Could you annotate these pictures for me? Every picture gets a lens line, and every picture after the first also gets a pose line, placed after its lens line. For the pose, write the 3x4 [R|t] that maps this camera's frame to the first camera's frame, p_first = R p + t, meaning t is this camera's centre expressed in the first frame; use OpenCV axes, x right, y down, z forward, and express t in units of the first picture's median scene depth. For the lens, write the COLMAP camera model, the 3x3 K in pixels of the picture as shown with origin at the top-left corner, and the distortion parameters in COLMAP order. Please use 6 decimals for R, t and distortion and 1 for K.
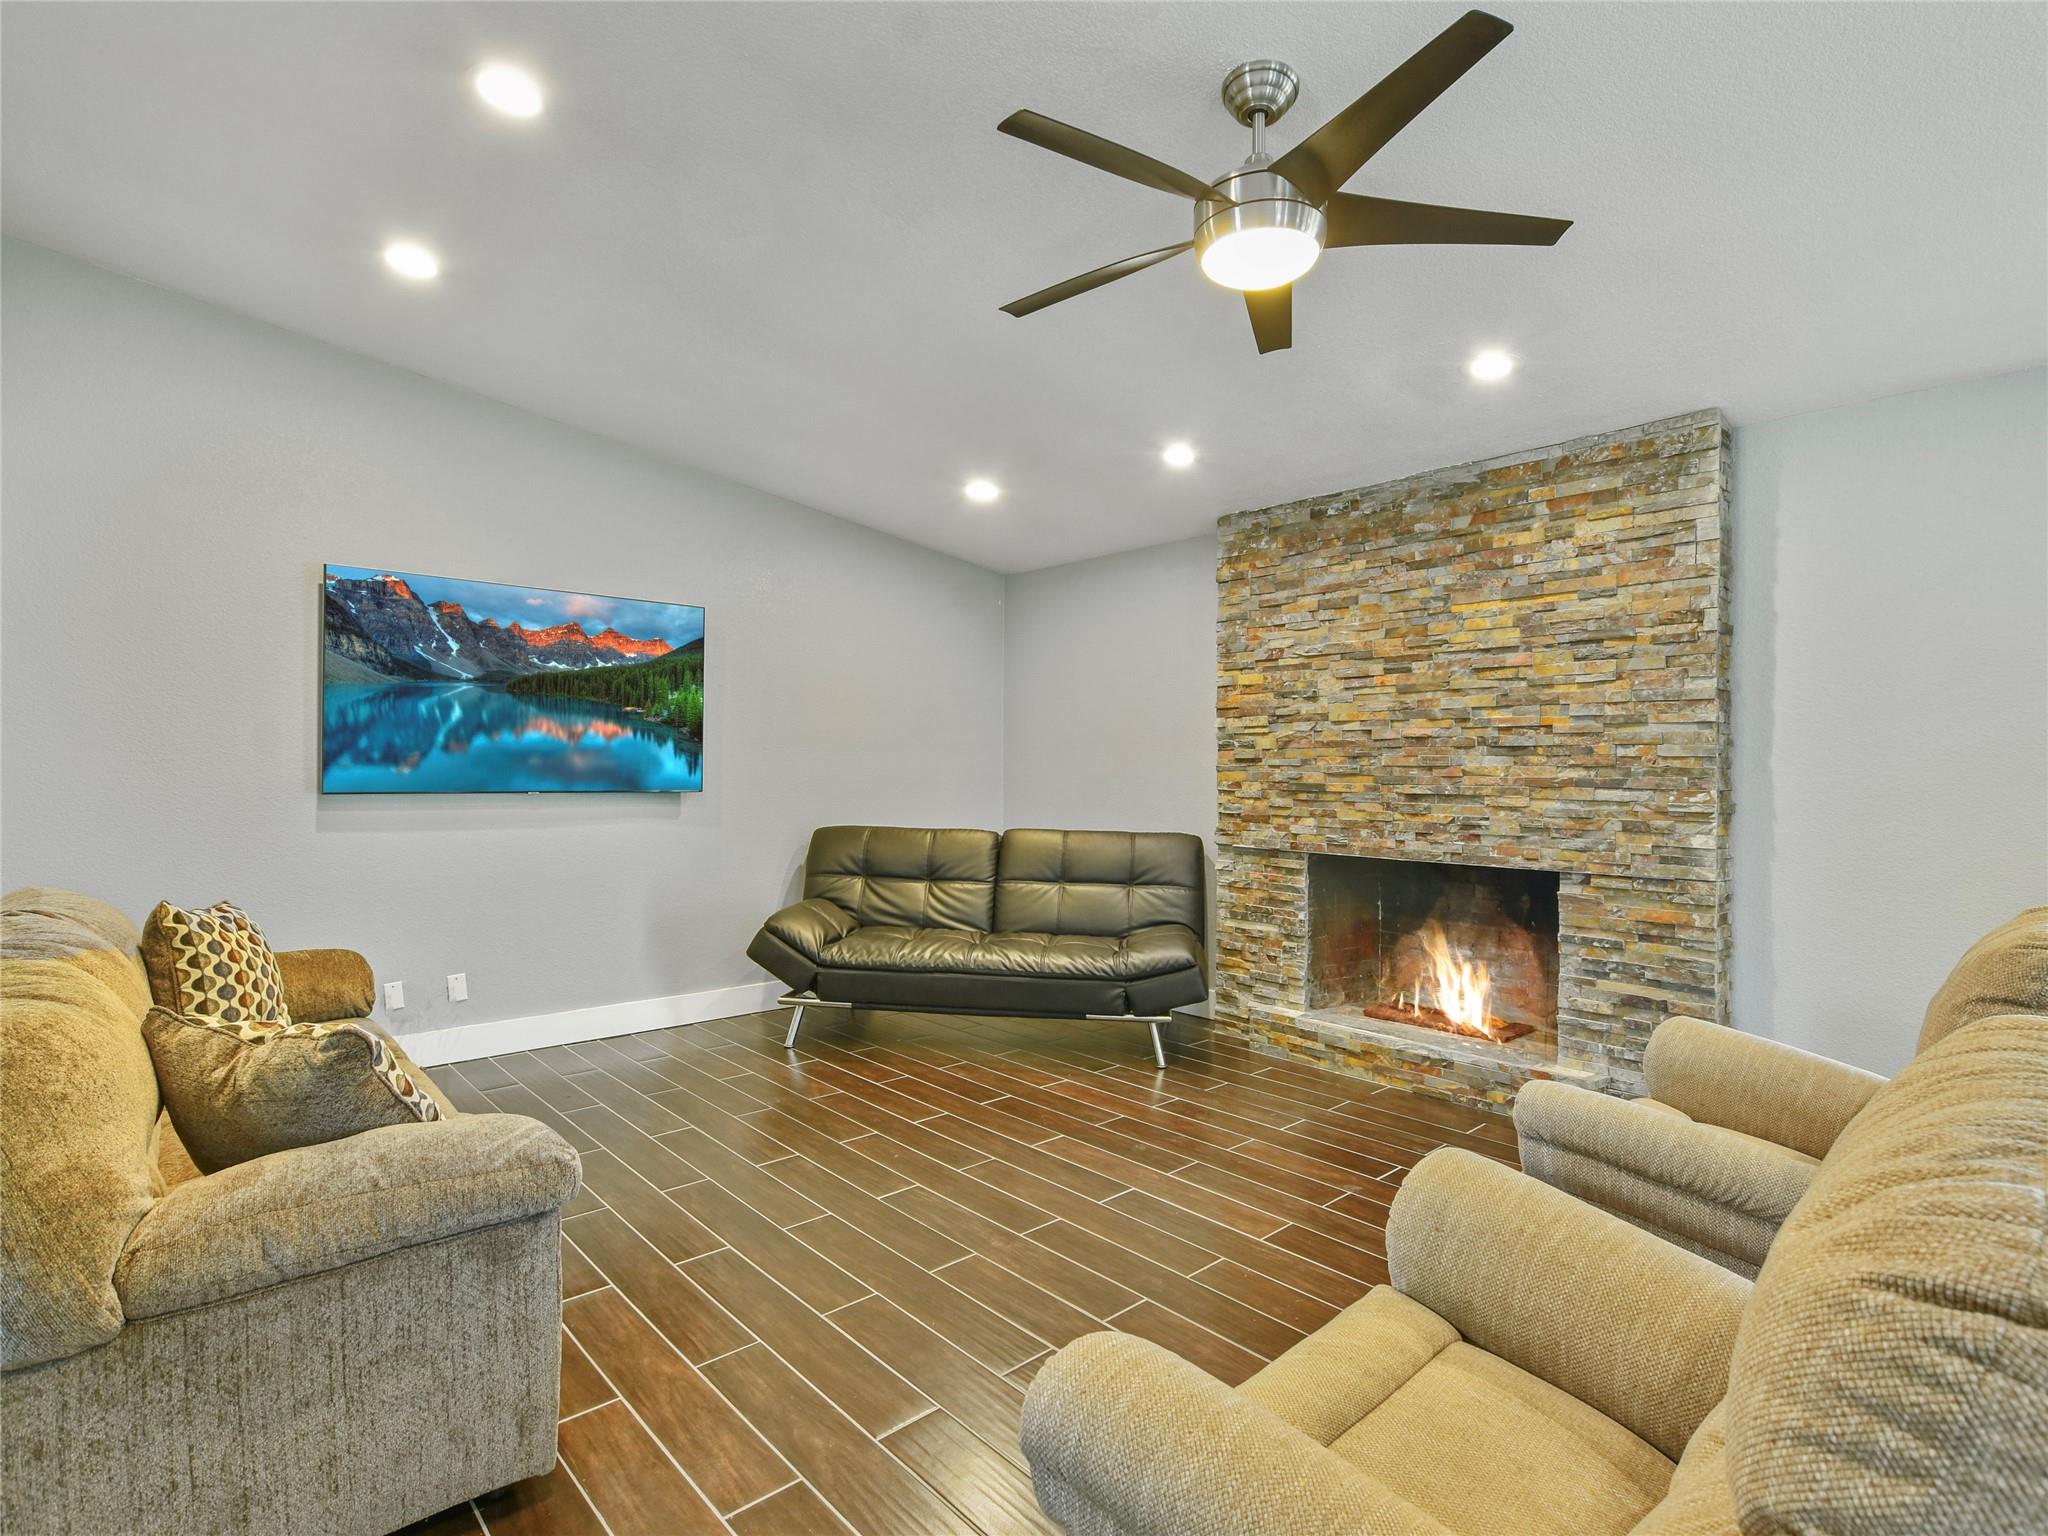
lens RADIAL K [[1015.7, 0, 1016.7], [0, 1015.7, 772.8], [0, 0, 1]] dist [-0.004827, -0.000112]
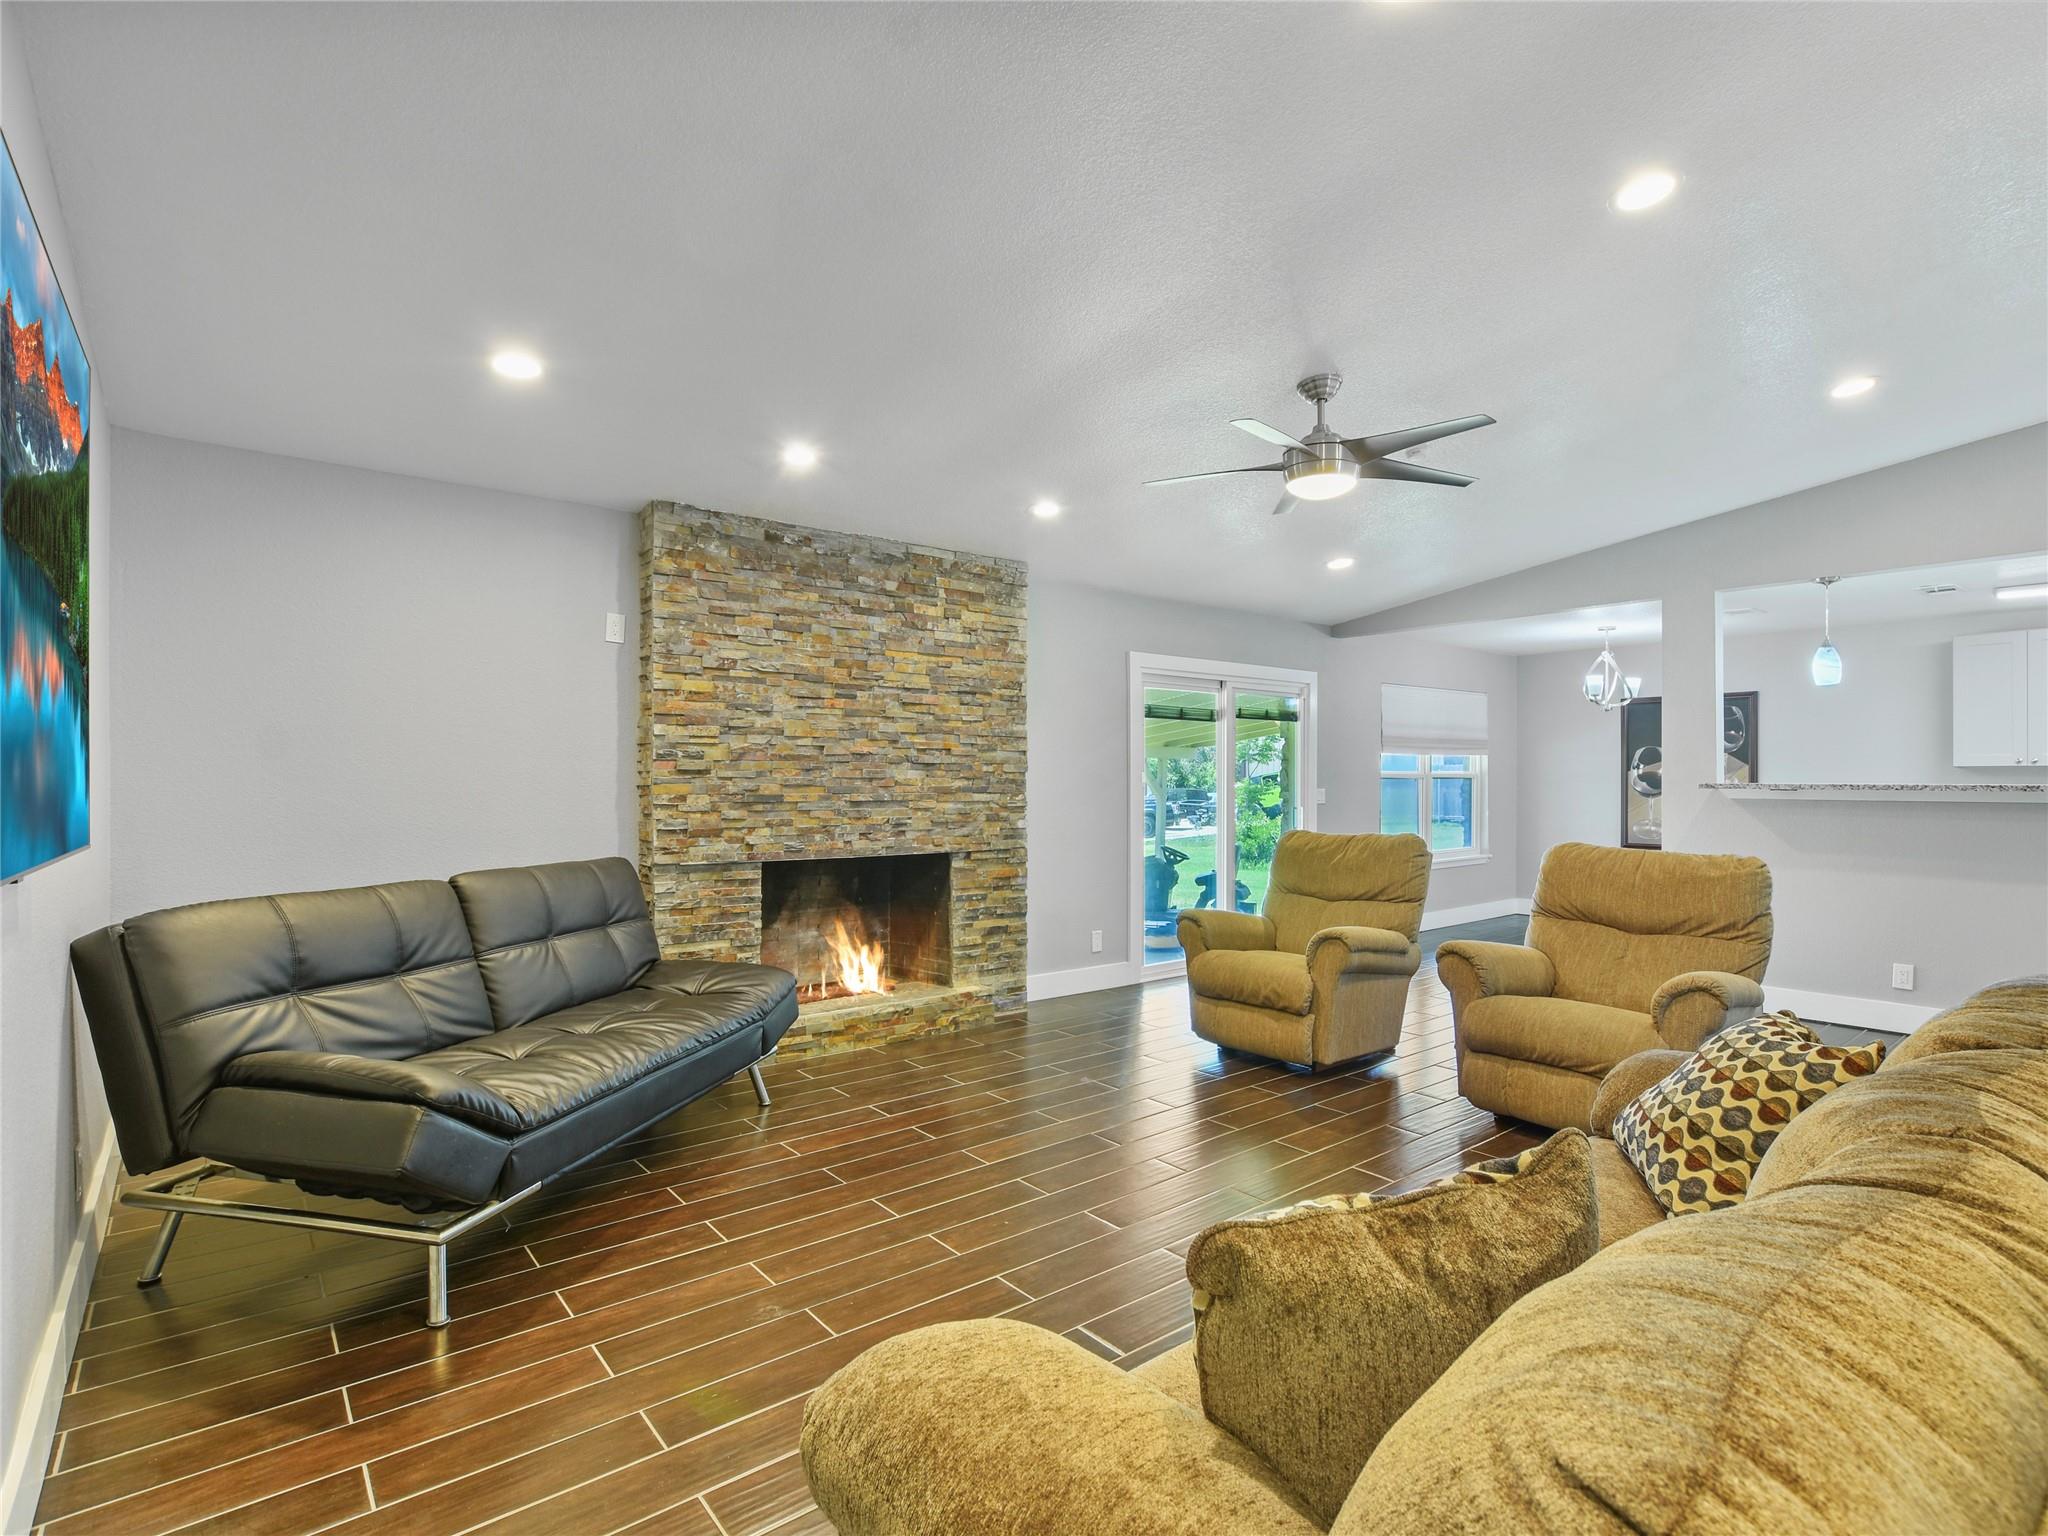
lens RADIAL K [[1015.7, 0, 1016.7], [0, 1015.7, 772.8], [0, 0, 1]] dist [-0.004827, -0.000112]
pose [[0.066460, -0.001923, 0.997787, -0.778252], [0.001129, 0.999998, 0.001852, -0.014365], [-0.997788, 0.001004, 0.066462, 0.721572]]
